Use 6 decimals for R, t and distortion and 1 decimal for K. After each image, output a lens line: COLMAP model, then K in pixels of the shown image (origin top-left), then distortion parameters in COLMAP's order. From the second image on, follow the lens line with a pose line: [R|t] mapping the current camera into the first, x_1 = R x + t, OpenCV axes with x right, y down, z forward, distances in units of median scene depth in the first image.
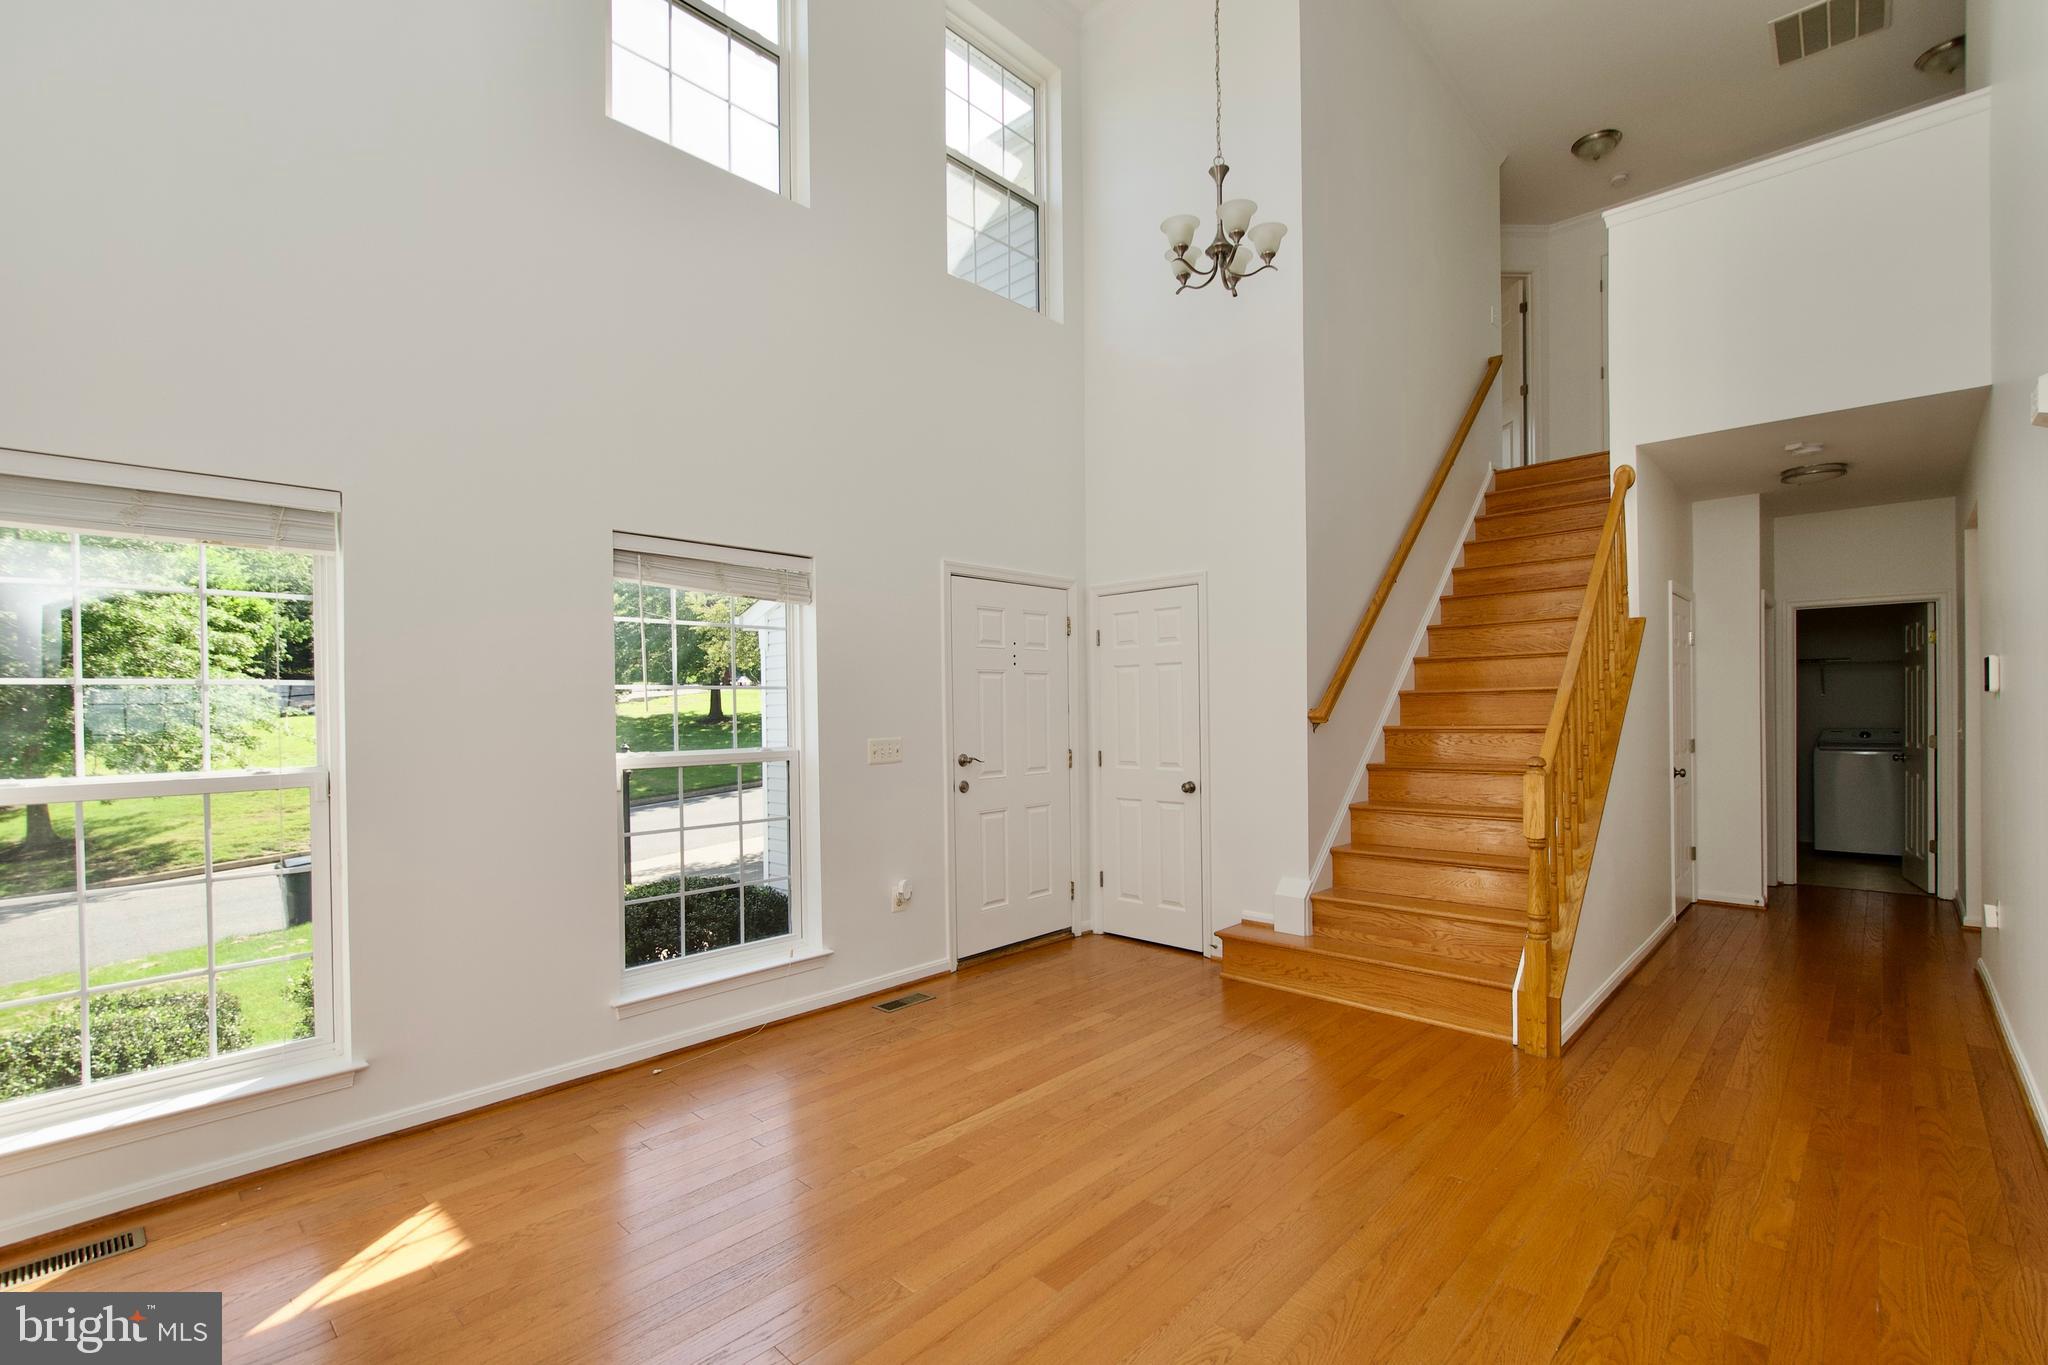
lens RADIAL K [[900.4, 0, 1032.5], [0, 900.4, 695.9], [0, 0, 1]] dist [0.000870, -0.000399]
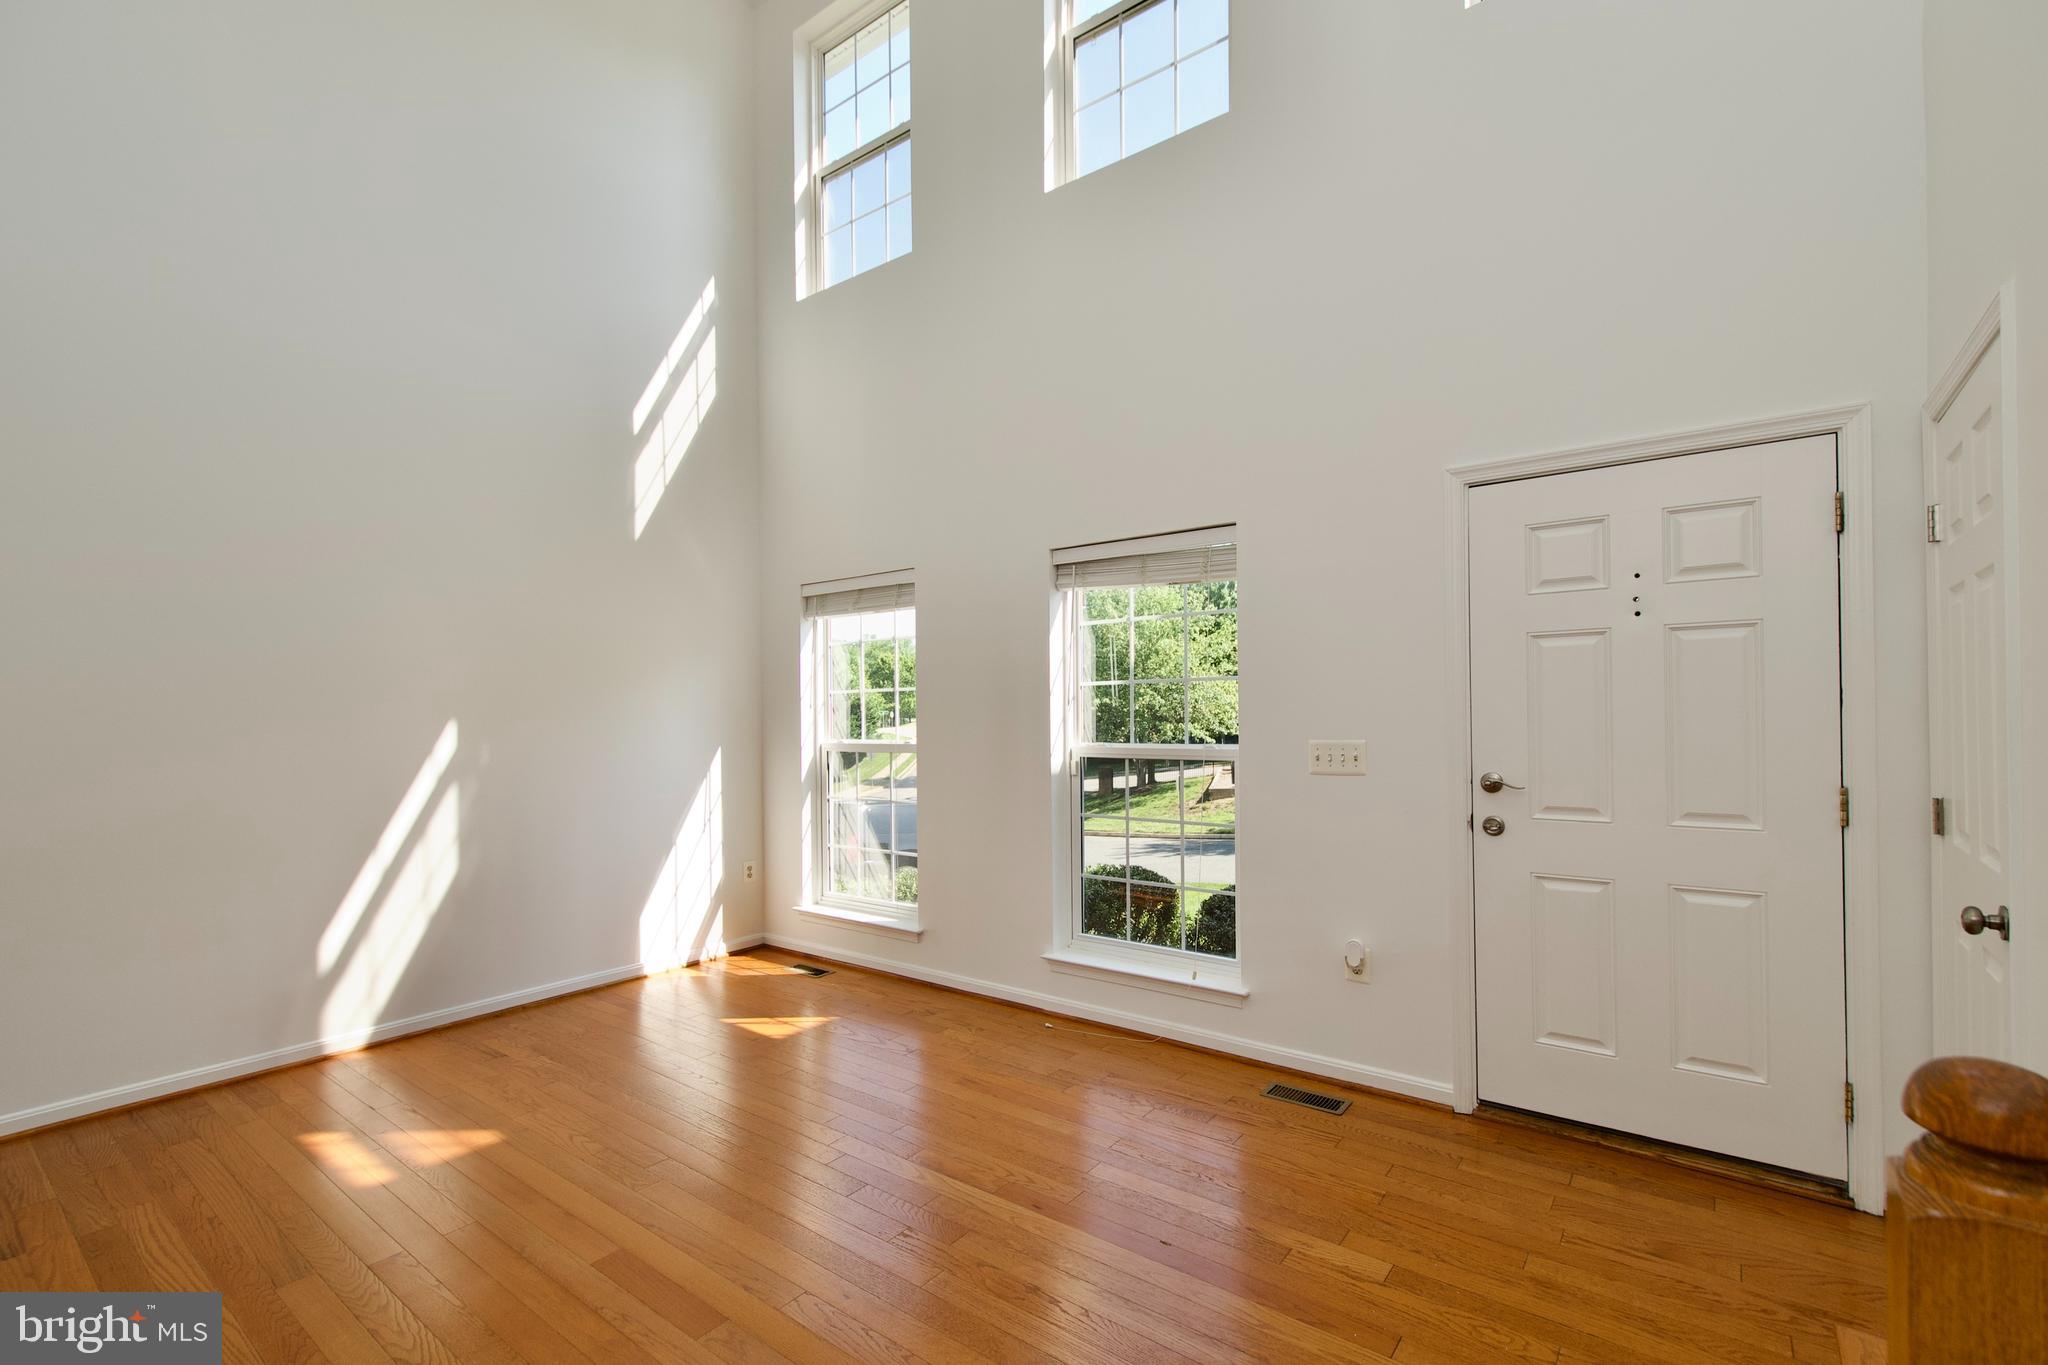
lens RADIAL K [[900.4, 0, 1034.0], [0, 900.4, 699.1], [0, 0, 1]] dist [0.000870, -0.000399]
pose [[0.103445, -0.001005, -0.994635, 0.592608], [0.027892, 0.999609, 0.001891, 0.004777], [0.994244, -0.027938, 0.103433, 0.738688]]
